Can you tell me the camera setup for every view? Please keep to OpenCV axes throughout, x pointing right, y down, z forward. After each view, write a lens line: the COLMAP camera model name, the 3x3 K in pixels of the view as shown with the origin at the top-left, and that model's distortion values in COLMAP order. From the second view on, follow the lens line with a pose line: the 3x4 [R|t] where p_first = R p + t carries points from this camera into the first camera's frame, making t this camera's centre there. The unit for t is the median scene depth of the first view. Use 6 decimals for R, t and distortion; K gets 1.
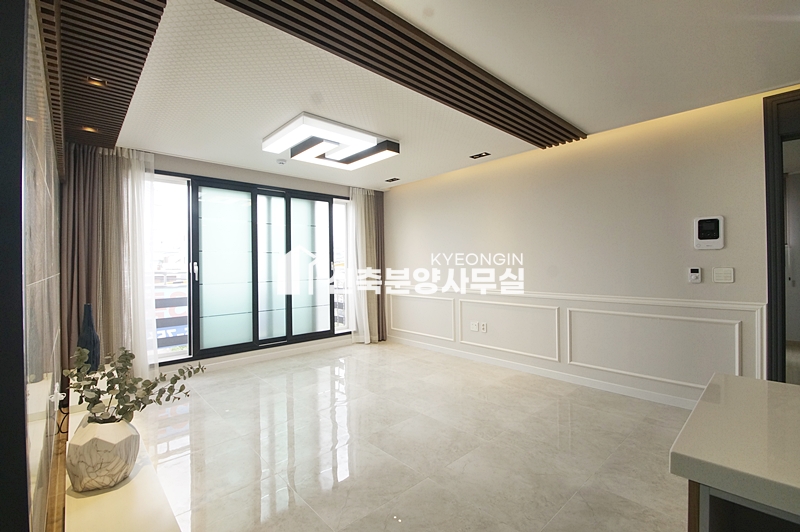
lens RADIAL K [[351.8, 0, 384.1], [0, 351.8, 265.2], [0, 0, 1]] dist [0.003582, -0.010205]
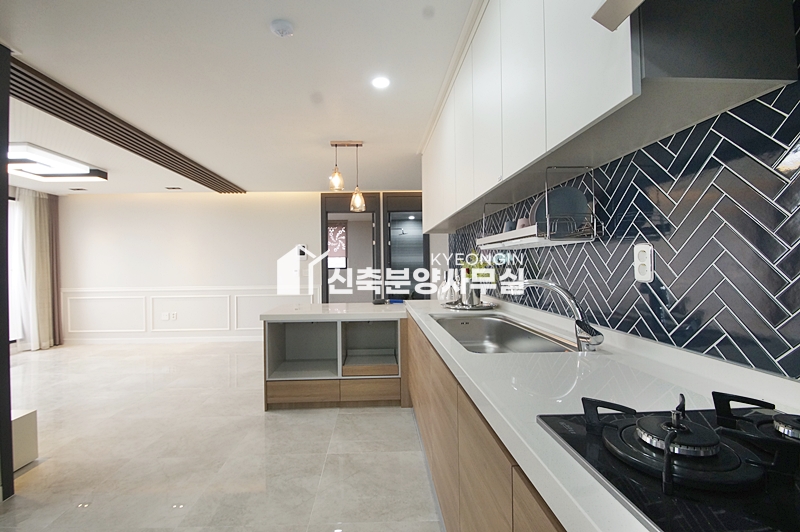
lens RADIAL K [[351.8, 0, 384.1], [0, 351.8, 265.2], [0, 0, 1]] dist [0.003582, -0.010205]
pose [[0.639151, 0.007412, 0.769045, -0.253399], [0.005044, 0.999892, -0.013830, 0.008961], [-0.769065, 0.012719, 0.639044, -0.498548]]
